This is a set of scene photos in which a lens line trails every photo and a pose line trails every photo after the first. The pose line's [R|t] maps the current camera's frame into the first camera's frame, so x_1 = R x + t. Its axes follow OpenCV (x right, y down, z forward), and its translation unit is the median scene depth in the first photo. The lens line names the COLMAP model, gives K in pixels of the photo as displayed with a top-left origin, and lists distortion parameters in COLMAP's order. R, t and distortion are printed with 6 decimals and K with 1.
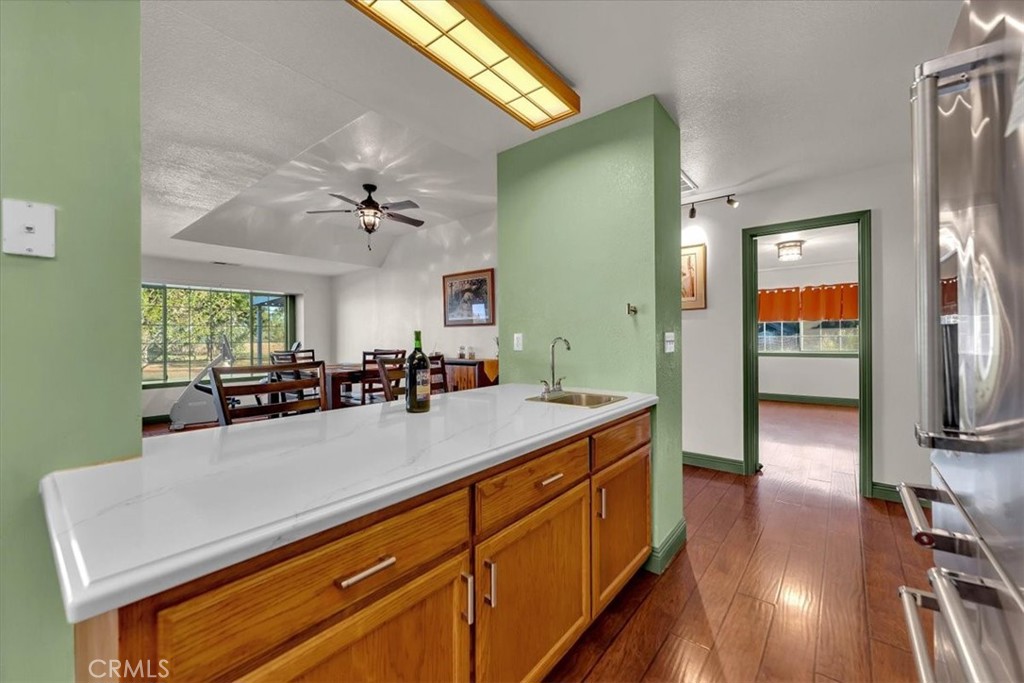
lens RADIAL K [[423.6, 0, 501.6], [0, 423.6, 342.6], [0, 0, 1]] dist [-0.000973, -0.000275]
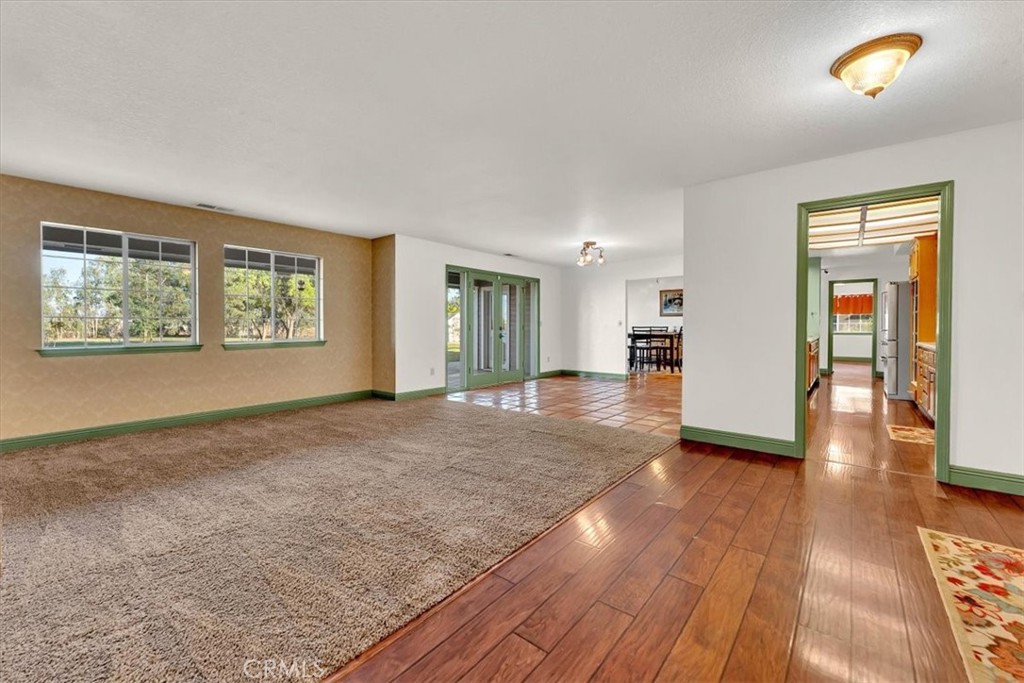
lens RADIAL K [[417.5, 0, 507.7], [0, 417.5, 332.2], [0, 0, 1]] dist [0.001629, 0.000117]
pose [[0.999873, 0.010428, -0.012077, -0.898755], [-0.010383, 0.999939, 0.003799, 0.040124], [0.012116, -0.003673, 0.999920, -1.049995]]
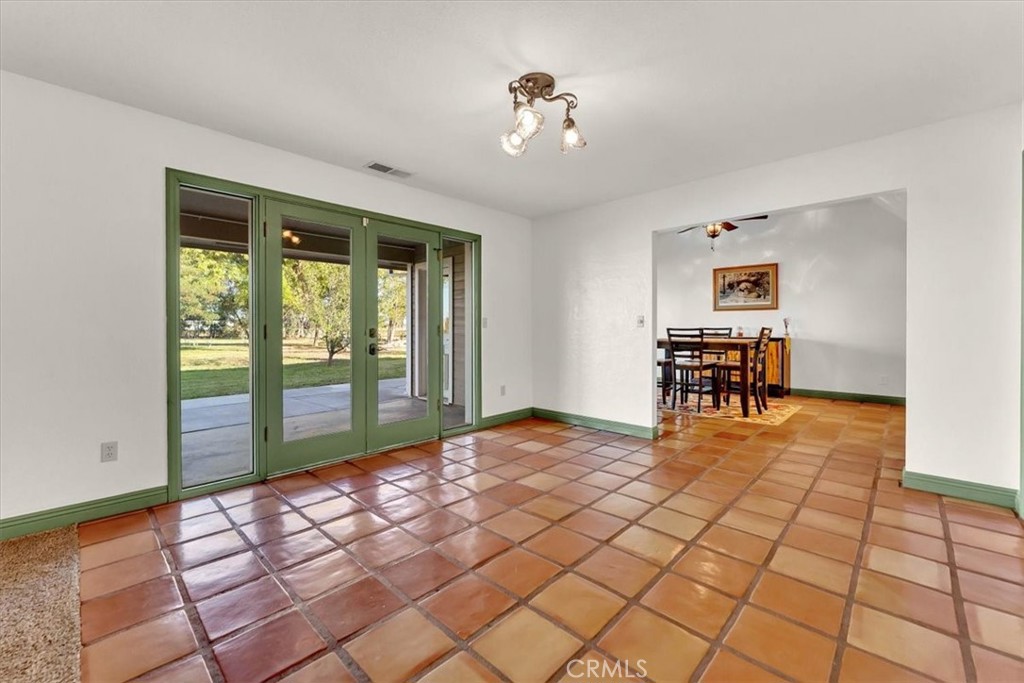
lens RADIAL K [[423.6, 0, 495.8], [0, 423.6, 329.4], [0, 0, 1]] dist [-0.000973, -0.000275]
pose [[0.994213, 0.009792, -0.106983, -0.683097], [-0.010301, 0.999938, -0.004204, 0.029382], [0.106935, 0.005282, 0.994252, -0.298149]]
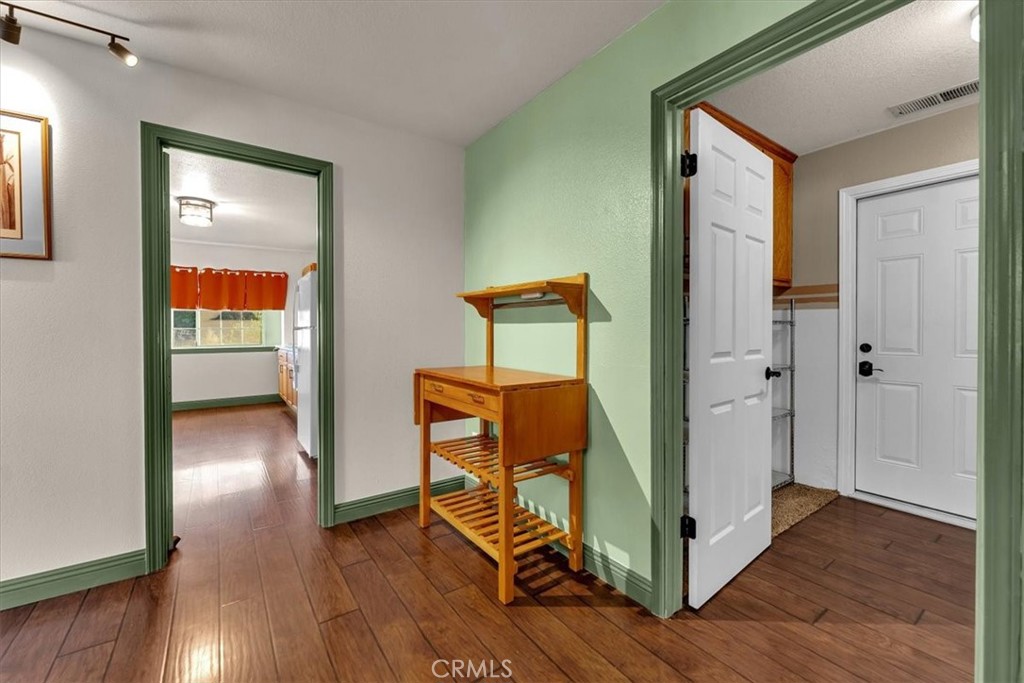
lens RADIAL K [[417.5, 0, 519.5], [0, 417.5, 339.6], [0, 0, 1]] dist [0.001629, 0.000117]
pose [[0.258547, 0.002735, 0.965995, 0.117302], [-0.003470, 0.999992, -0.001902, 0.010298], [-0.965992, -0.002860, 0.258555, 0.262399]]
